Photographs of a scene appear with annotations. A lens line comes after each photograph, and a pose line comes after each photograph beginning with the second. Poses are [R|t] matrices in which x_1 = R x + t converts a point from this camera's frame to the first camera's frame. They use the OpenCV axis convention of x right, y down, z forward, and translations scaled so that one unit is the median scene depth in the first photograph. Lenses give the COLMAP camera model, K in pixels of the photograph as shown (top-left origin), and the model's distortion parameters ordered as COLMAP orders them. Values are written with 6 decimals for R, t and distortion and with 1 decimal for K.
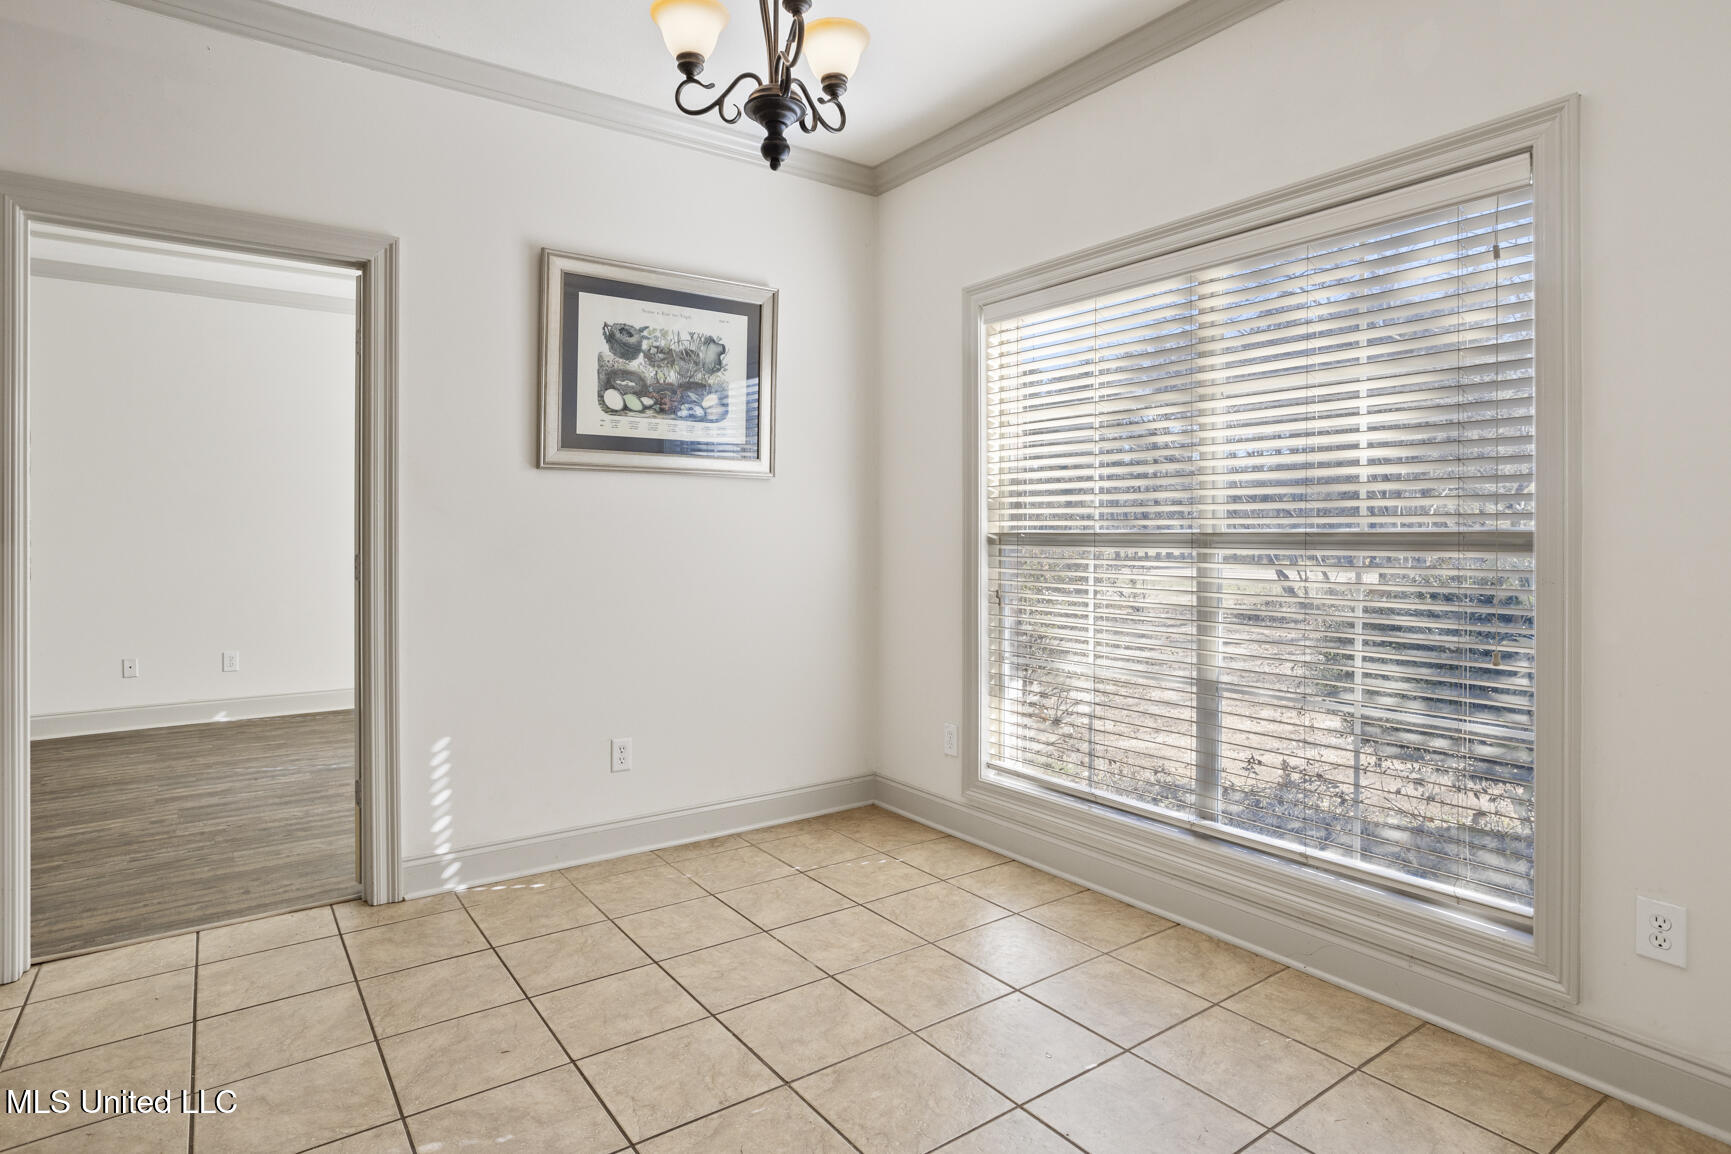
lens RADIAL K [[909.8, 0, 868.1], [0, 909.8, 534.6], [0, 0, 1]] dist [-0.040943, 0.021615]
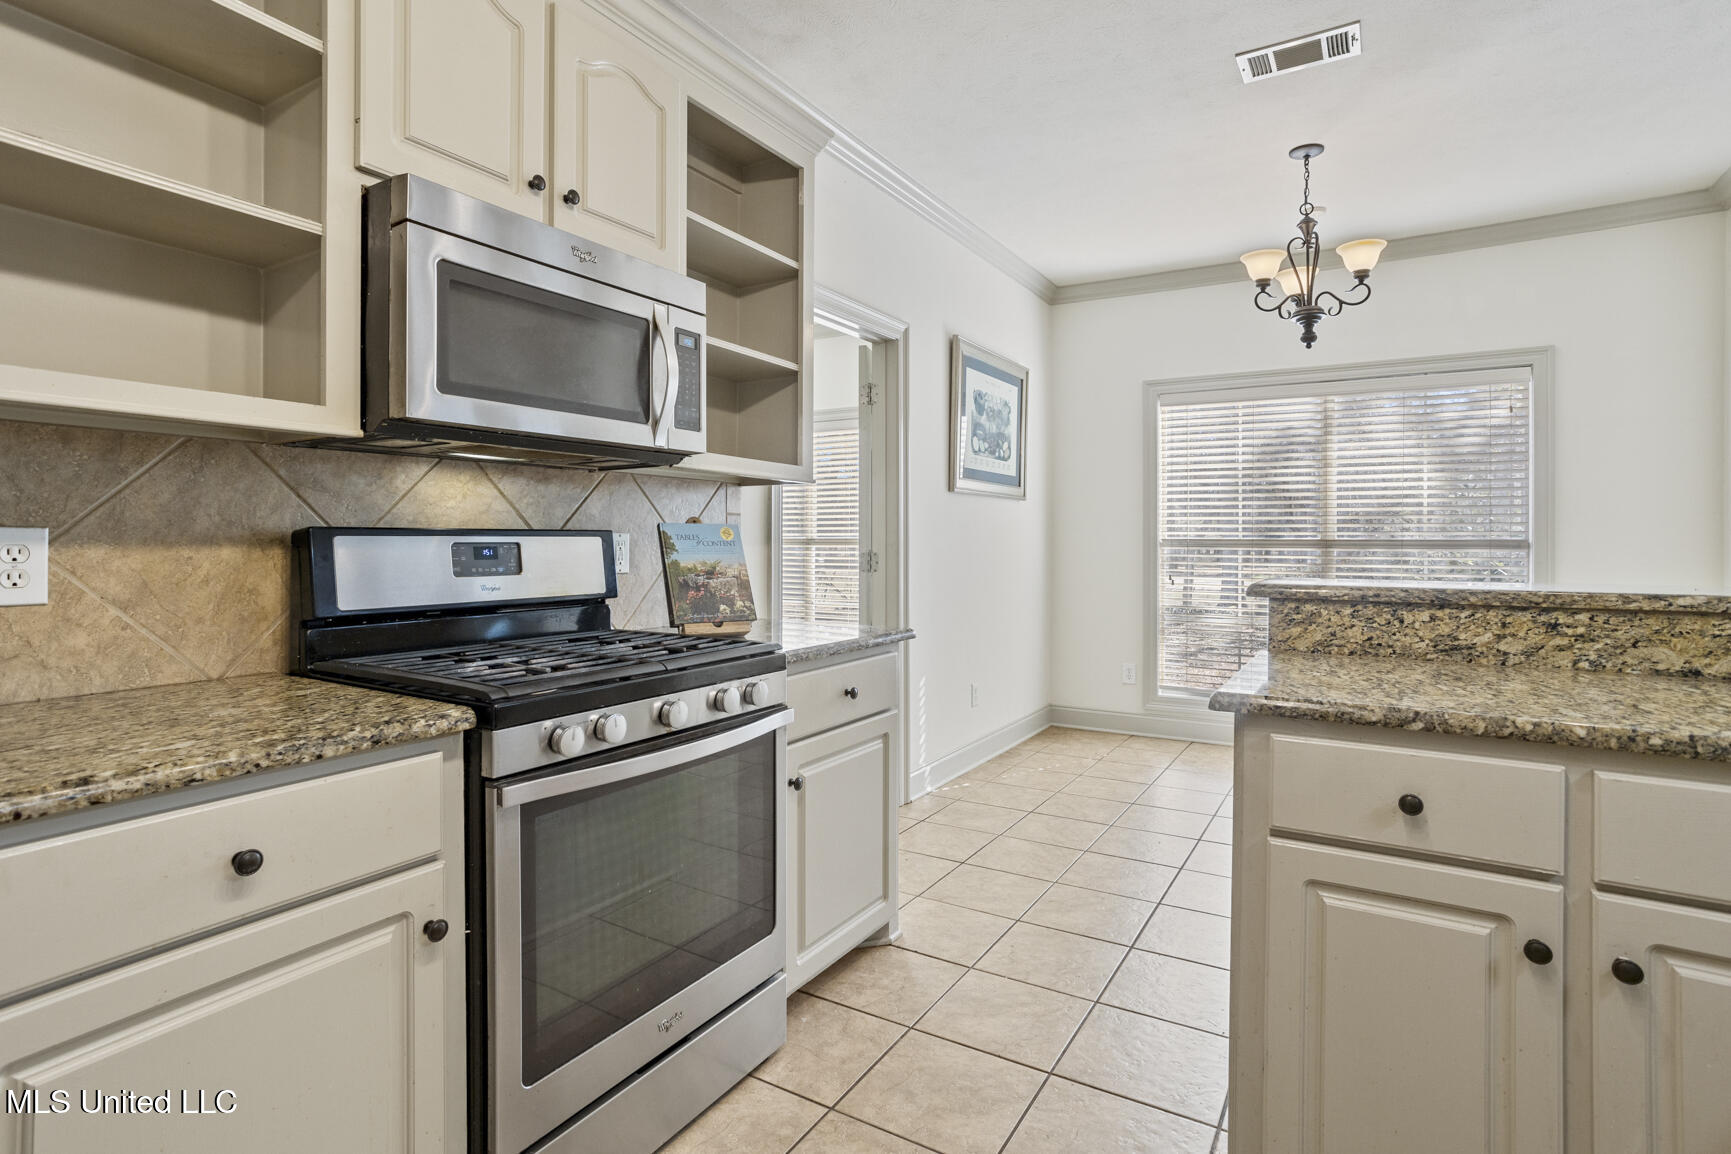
lens RADIAL K [[855.3, 0, 862.3], [0, 855.3, 540.4], [0, 0, 1]] dist [-0.028779, 0.015183]
pose [[0.920639, 0.004733, 0.390387, -1.127284], [-0.005036, 0.999987, -0.000245, 0.004455], [-0.390383, -0.001740, 0.920651, -0.191462]]
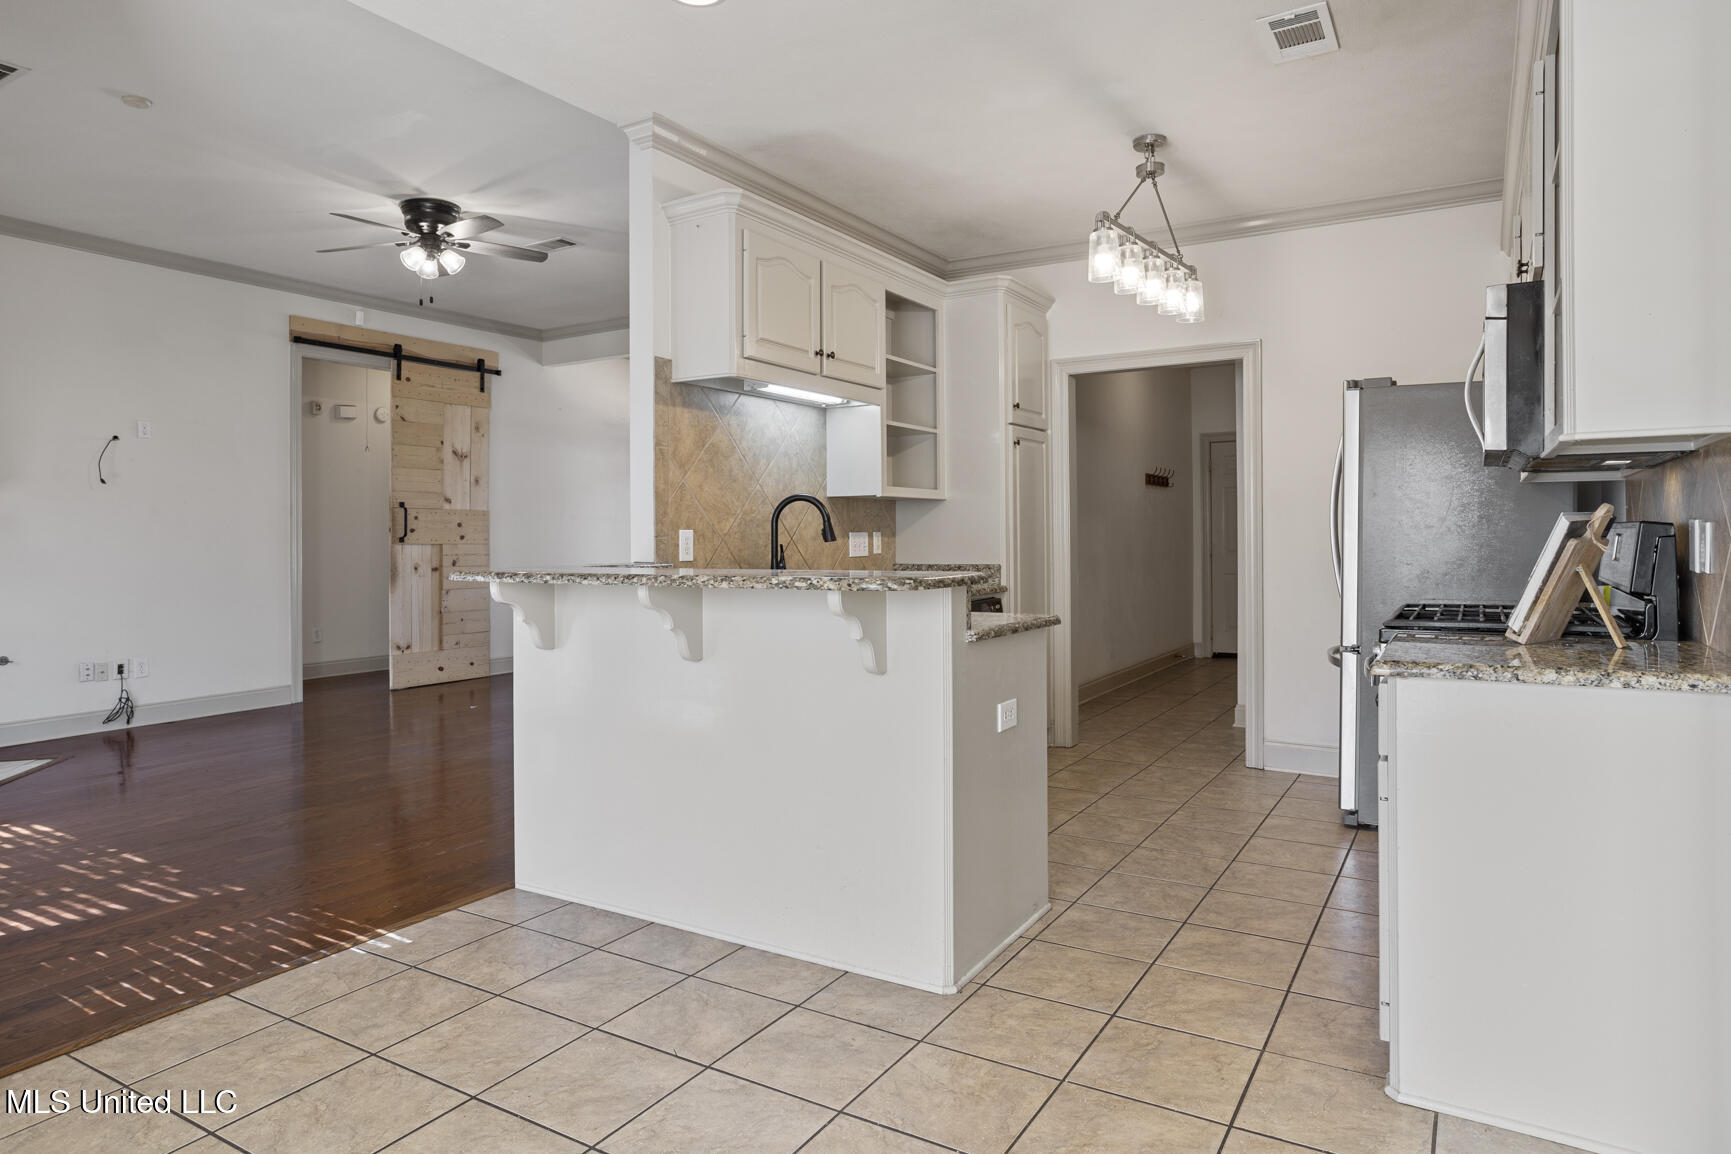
lens RADIAL K [[1020.9, 0, 850.9], [0, 1020.9, 525.9], [0, 0, 1]] dist [-0.023661, 0.013564]
pose [[-0.922817, 0.007604, -0.385164, -0.109638], [0.011582, 0.999901, -0.008009, 0.000218], [0.385065, -0.011852, -0.922813, 1.129422]]
